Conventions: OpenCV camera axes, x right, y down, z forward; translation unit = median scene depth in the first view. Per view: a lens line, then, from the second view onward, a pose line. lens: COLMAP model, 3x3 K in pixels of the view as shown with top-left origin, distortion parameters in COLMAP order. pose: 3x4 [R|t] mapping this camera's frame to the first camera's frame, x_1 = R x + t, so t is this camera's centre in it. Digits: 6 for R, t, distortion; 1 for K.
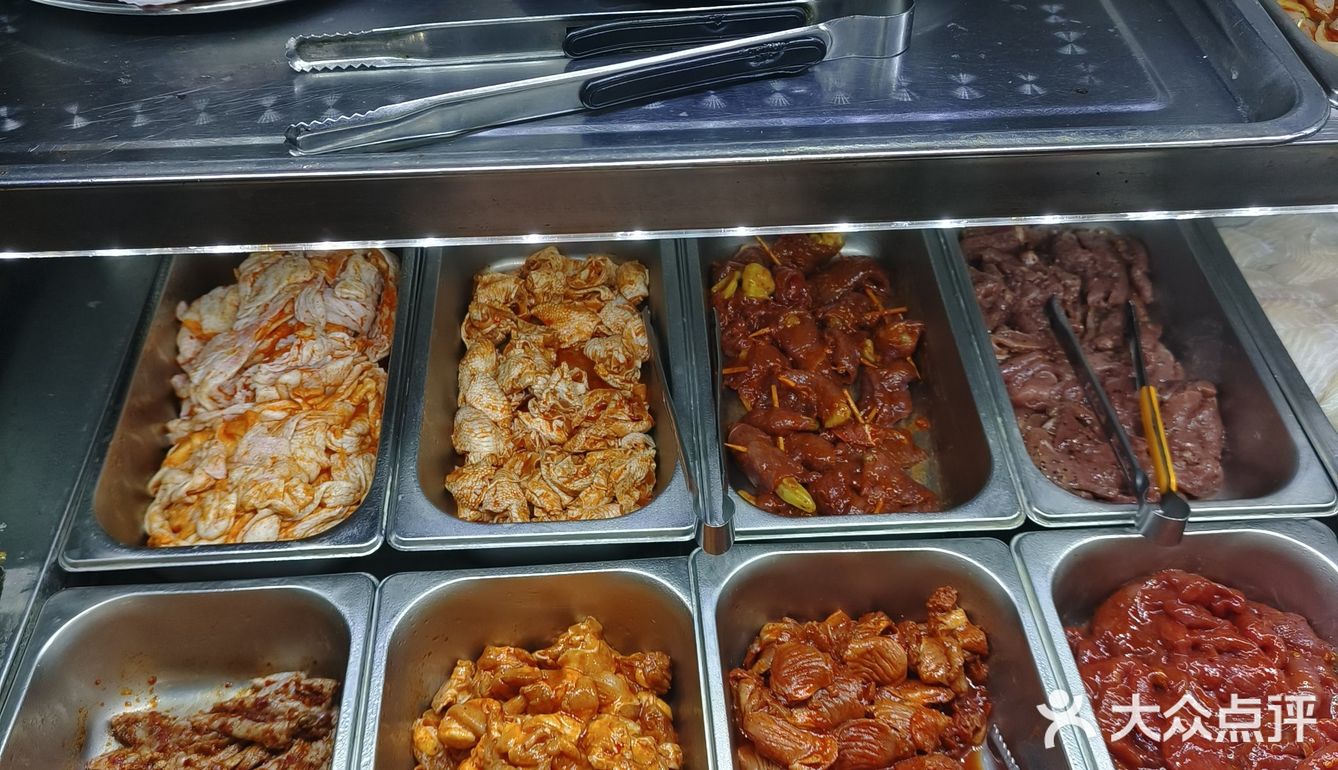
lens RADIAL K [[1211.4, 0, 658.1], [0, 1211.4, 383.5], [0, 0, 1]] dist [0.023654, 0.000000]
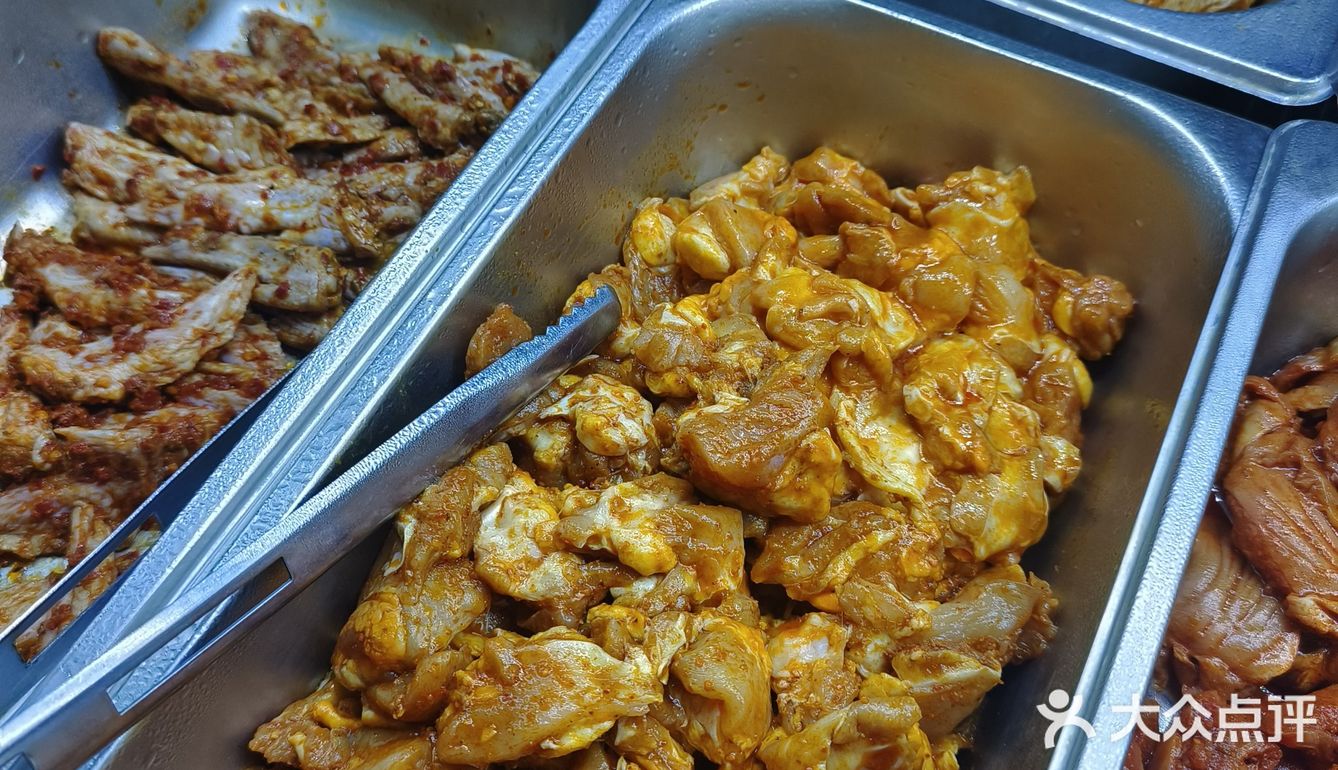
lens RADIAL K [[1211.4, 0, 665.7], [0, 1211.4, 391.3], [0, 0, 1]] dist [0.023654, 0.000000]
pose [[0.856651, 0.443274, -0.263927, -0.008253], [-0.364818, 0.882232, 0.297617, 0.185773], [0.364770, -0.158668, 0.917479, 0.474950]]
